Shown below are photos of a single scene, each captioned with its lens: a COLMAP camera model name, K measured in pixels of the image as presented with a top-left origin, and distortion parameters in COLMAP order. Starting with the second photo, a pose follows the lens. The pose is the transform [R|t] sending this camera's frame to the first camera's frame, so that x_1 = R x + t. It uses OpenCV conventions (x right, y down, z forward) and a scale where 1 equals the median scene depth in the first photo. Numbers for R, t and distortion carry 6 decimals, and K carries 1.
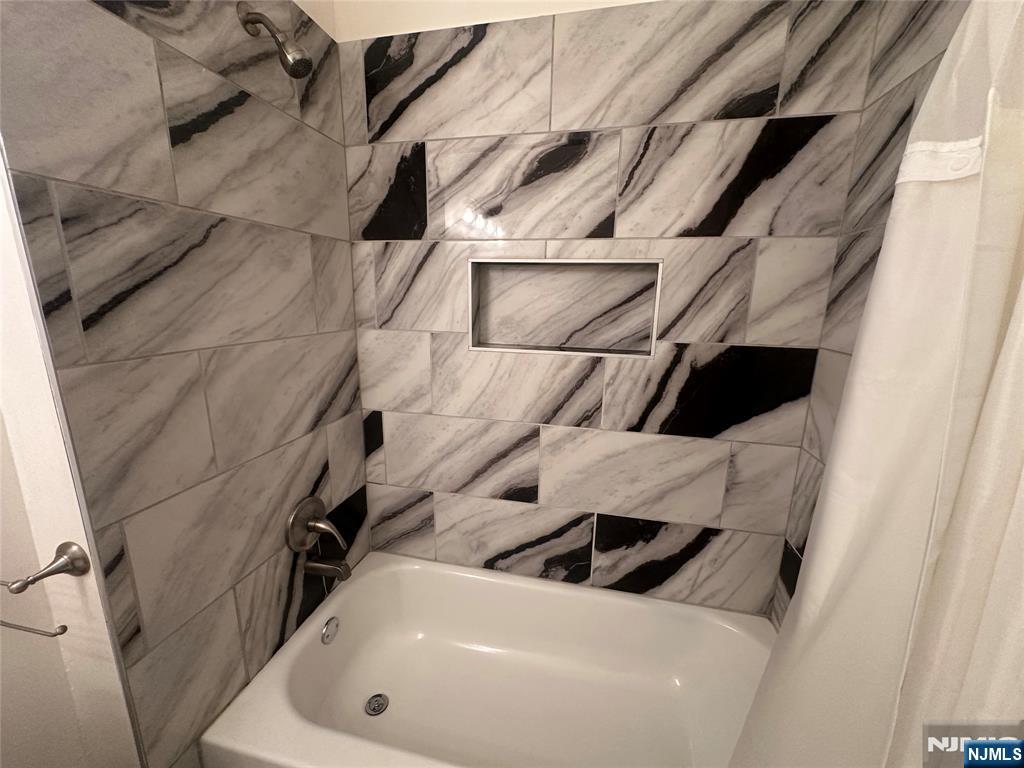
lens RADIAL K [[412.0, 0, 510.1], [0, 412.0, 386.2], [0, 0, 1]] dist [-0.002324, 0.000482]
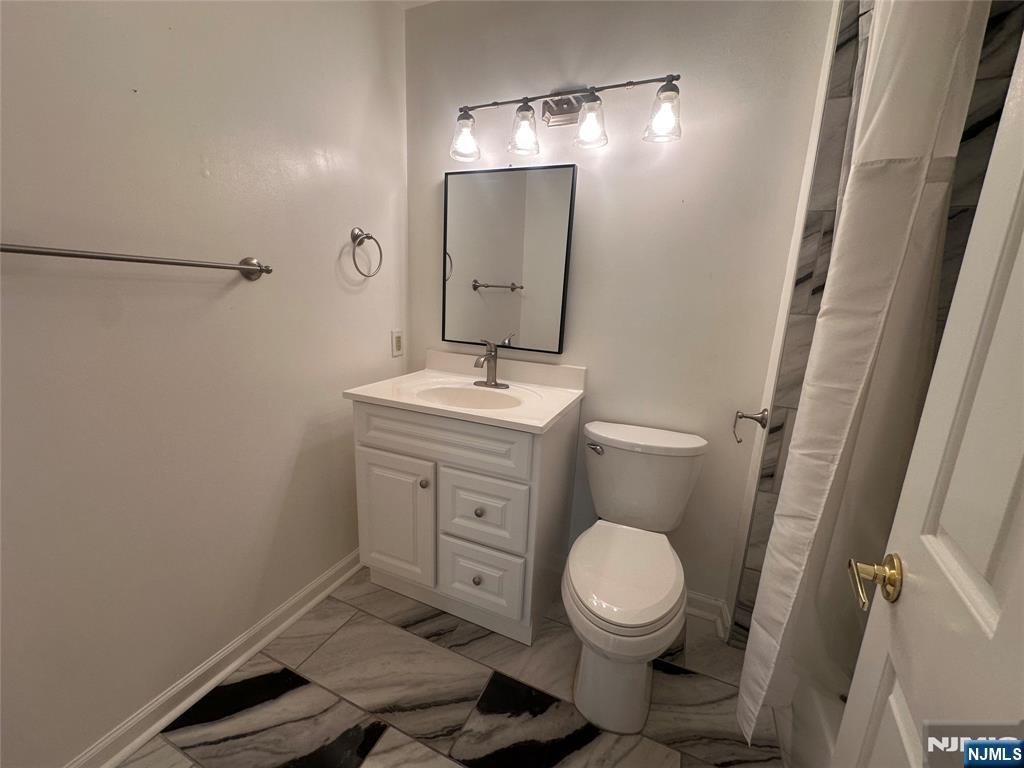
lens RADIAL K [[412.0, 0, 509.2], [0, 412.0, 384.0], [0, 0, 1]] dist [-0.002324, 0.000482]
pose [[-0.186772, 0.188446, -0.964160, 0.937869], [-0.247233, 0.940827, 0.231778, 0.128784], [0.950785, 0.281662, -0.129130, 0.096917]]
